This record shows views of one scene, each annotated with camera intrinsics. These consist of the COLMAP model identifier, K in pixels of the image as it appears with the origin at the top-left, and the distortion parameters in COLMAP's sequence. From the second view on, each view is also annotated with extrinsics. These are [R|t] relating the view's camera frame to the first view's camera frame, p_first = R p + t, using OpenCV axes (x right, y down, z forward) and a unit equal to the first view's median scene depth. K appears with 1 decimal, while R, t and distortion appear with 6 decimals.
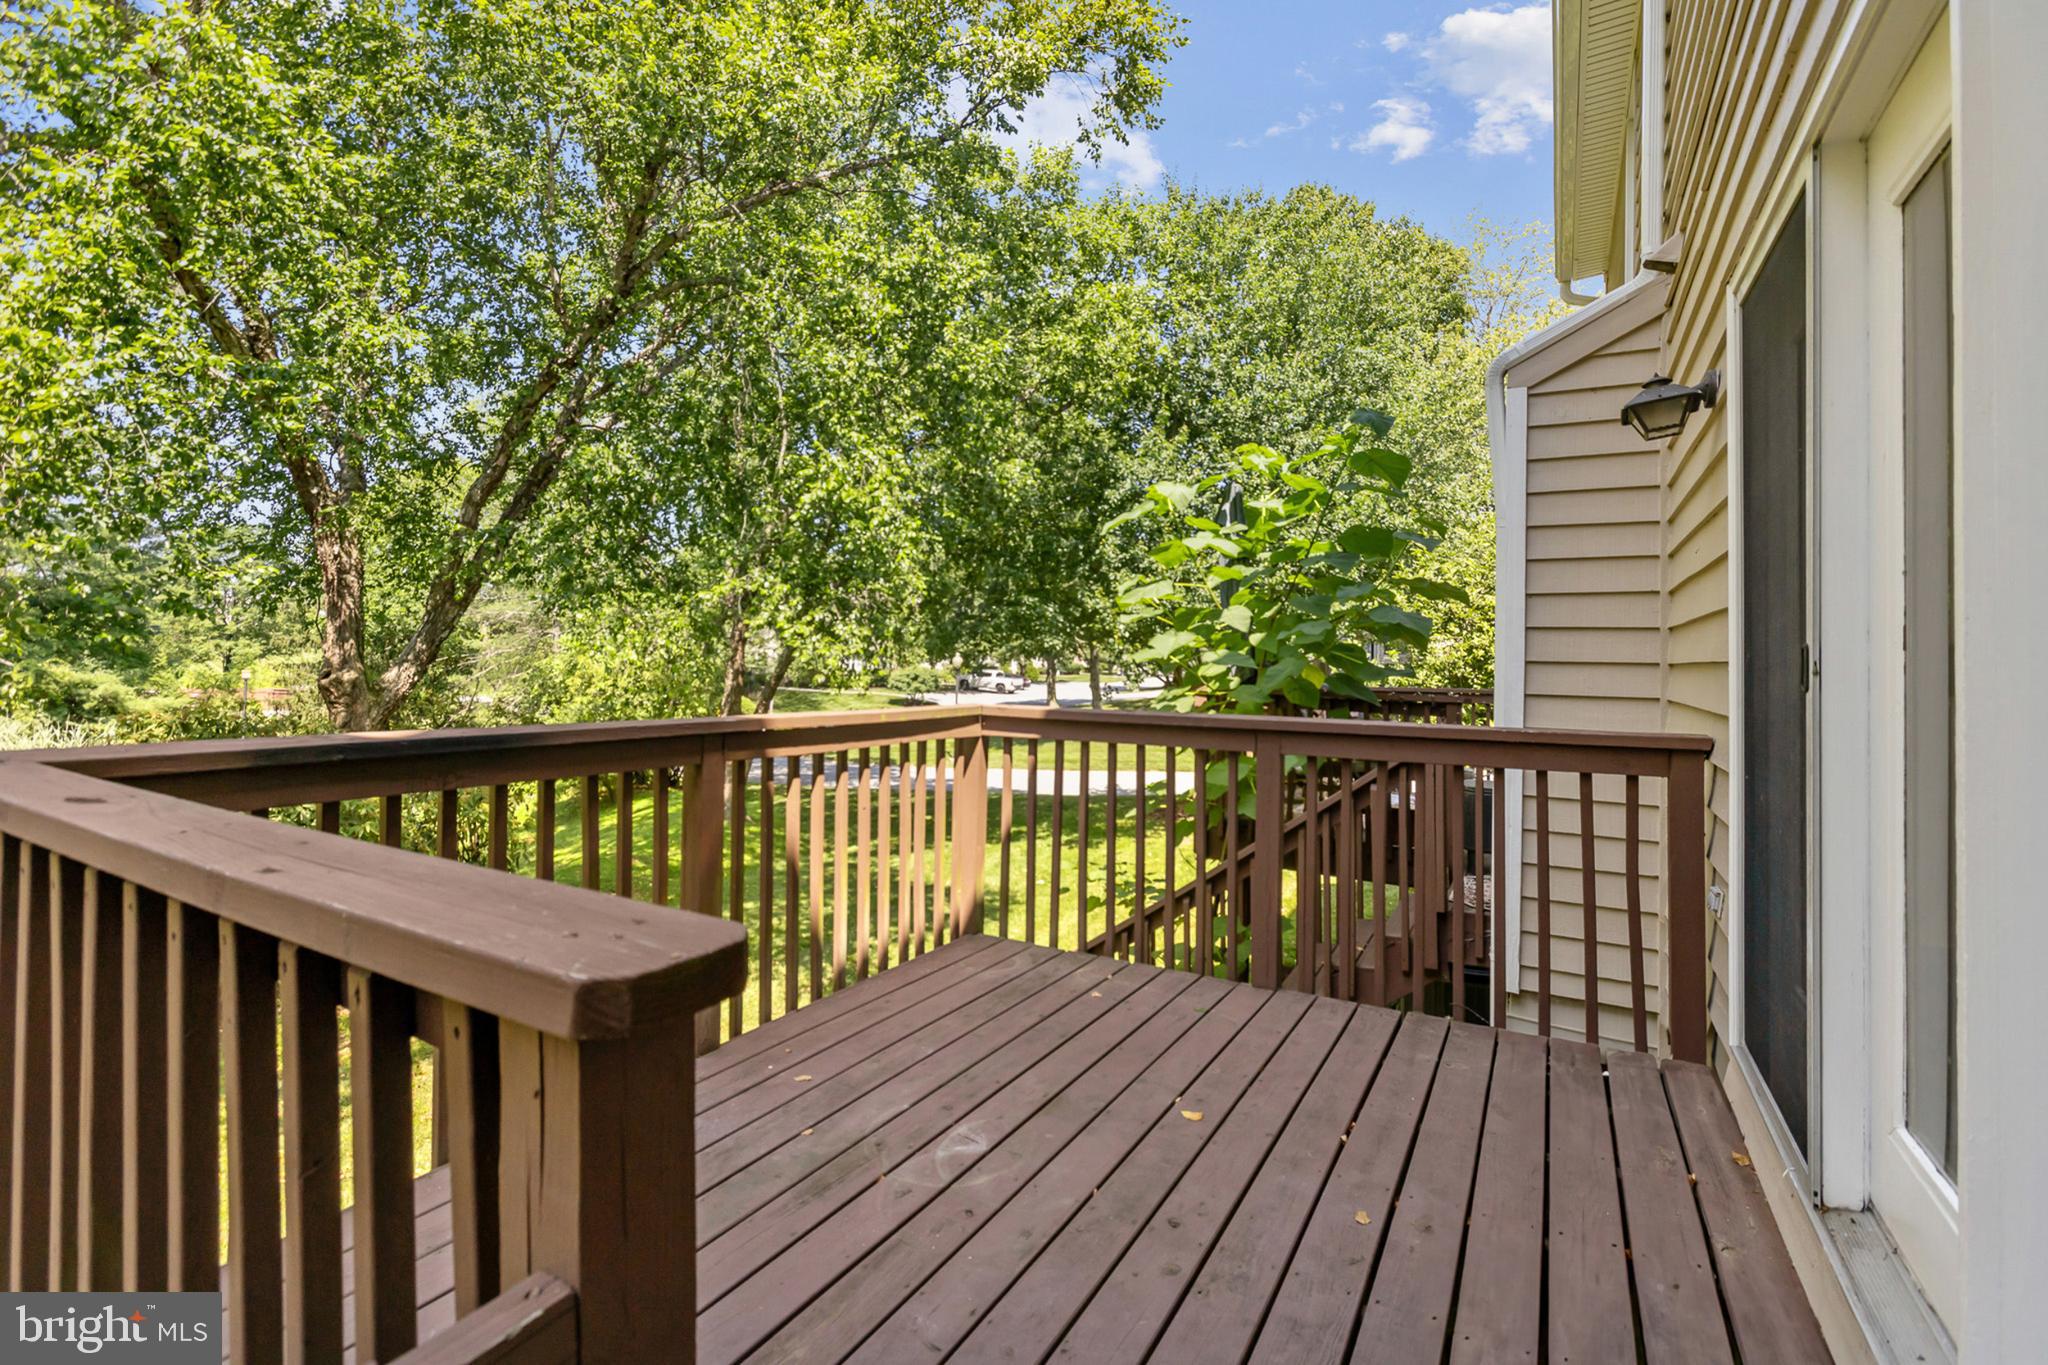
lens RADIAL K [[906.5, 0, 1051.9], [0, 906.5, 662.8], [0, 0, 1]] dist [-0.009037, 0.003931]
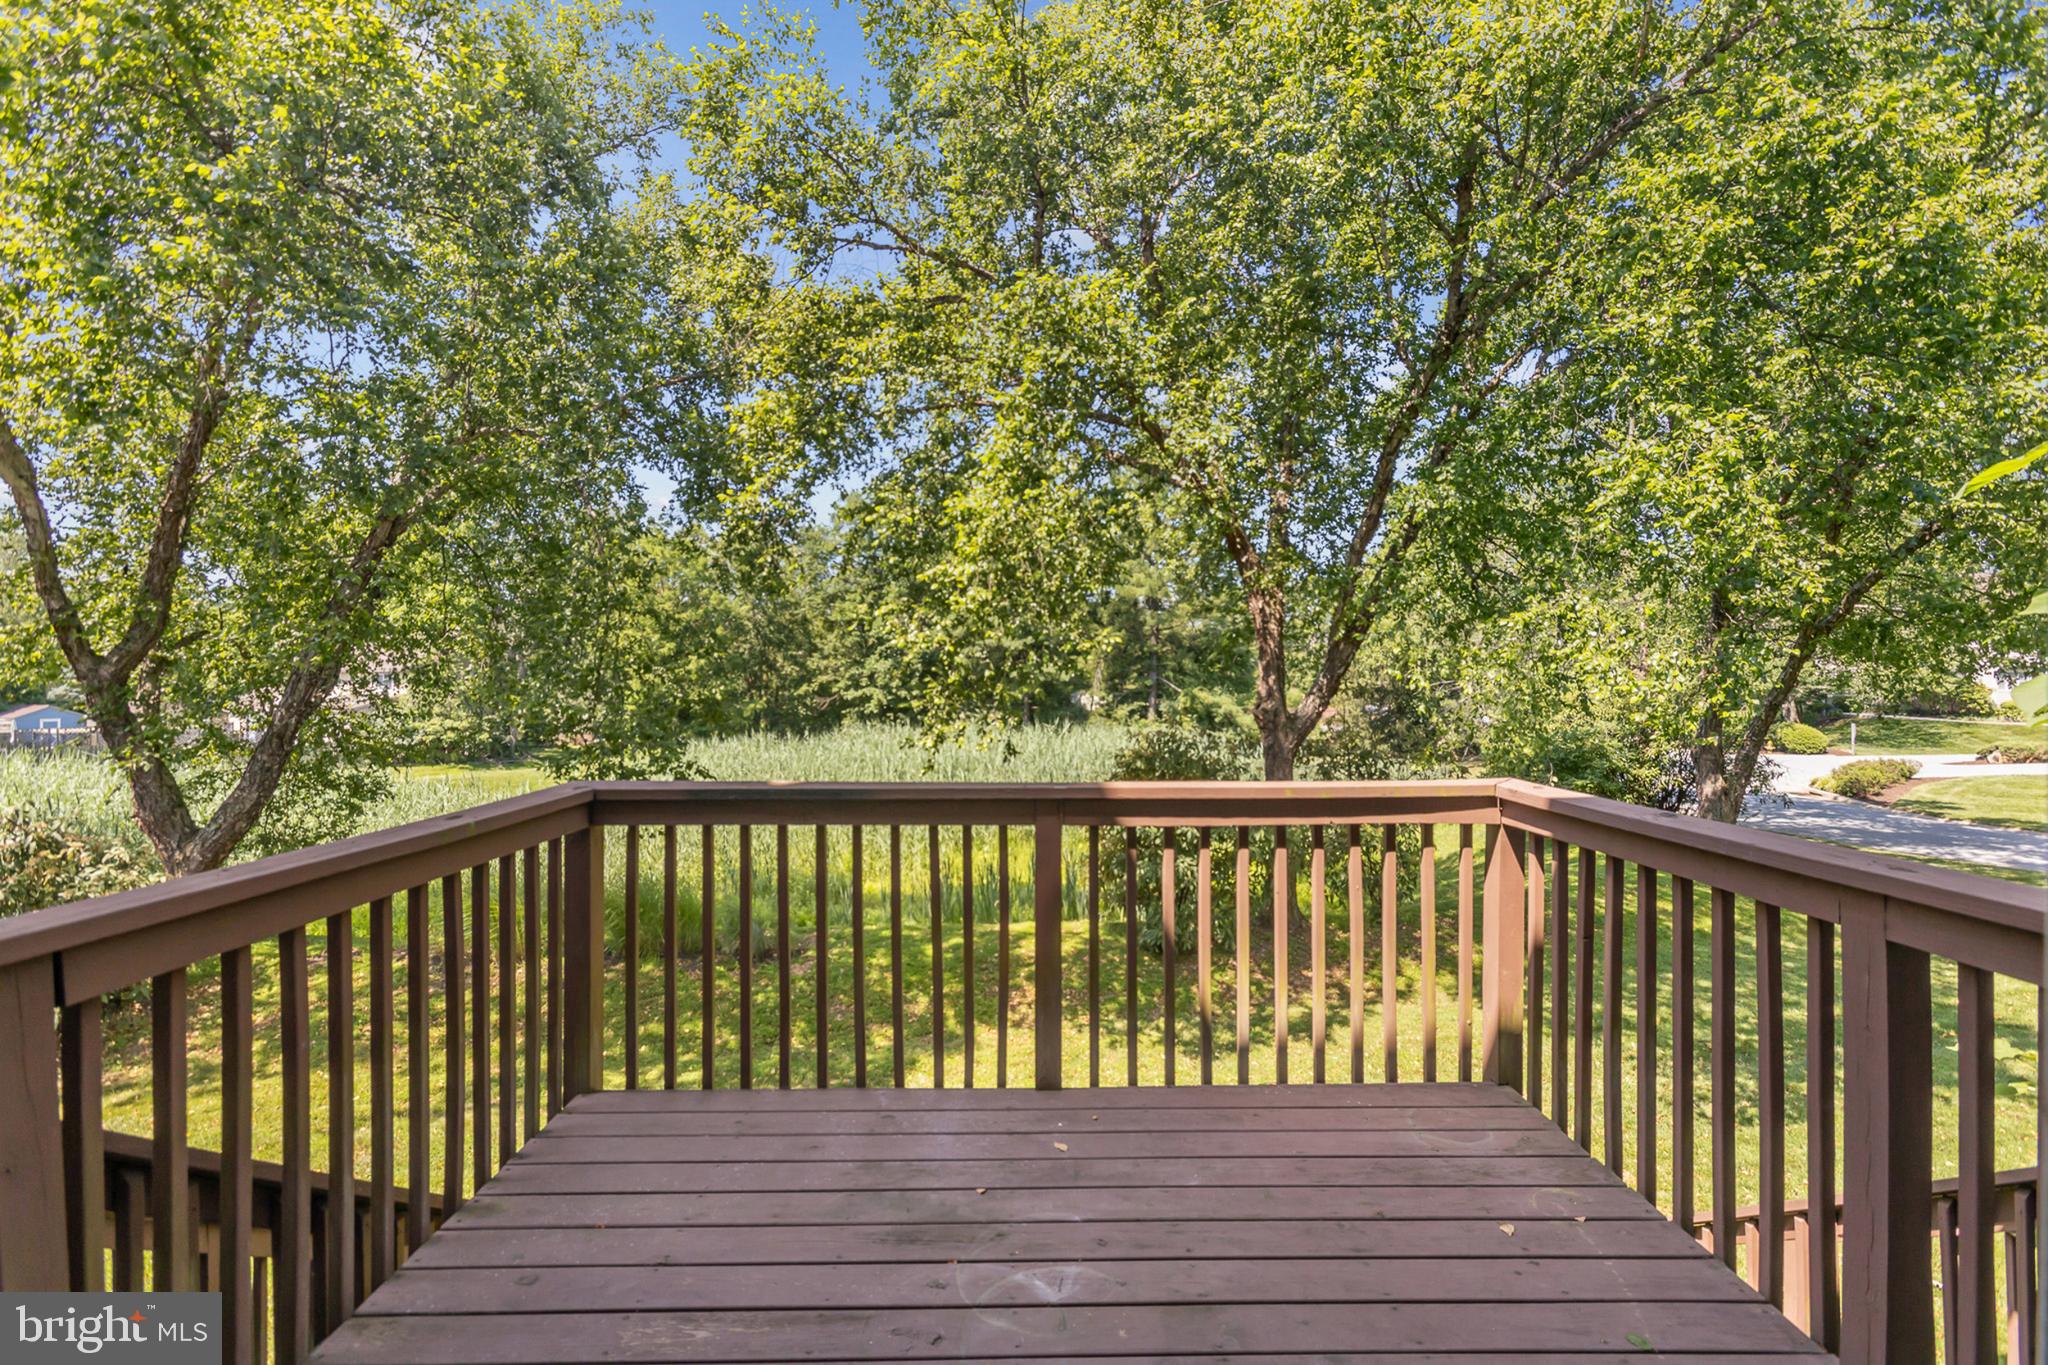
lens RADIAL K [[906.5, 0, 1037.9], [0, 906.5, 674.5], [0, 0, 1]] dist [-0.009037, 0.003931]
pose [[0.506659, -0.022703, -0.861848, 0.450514], [0.015029, 0.999734, -0.017501, -0.042368], [0.862016, -0.004085, 0.506865, 0.343653]]
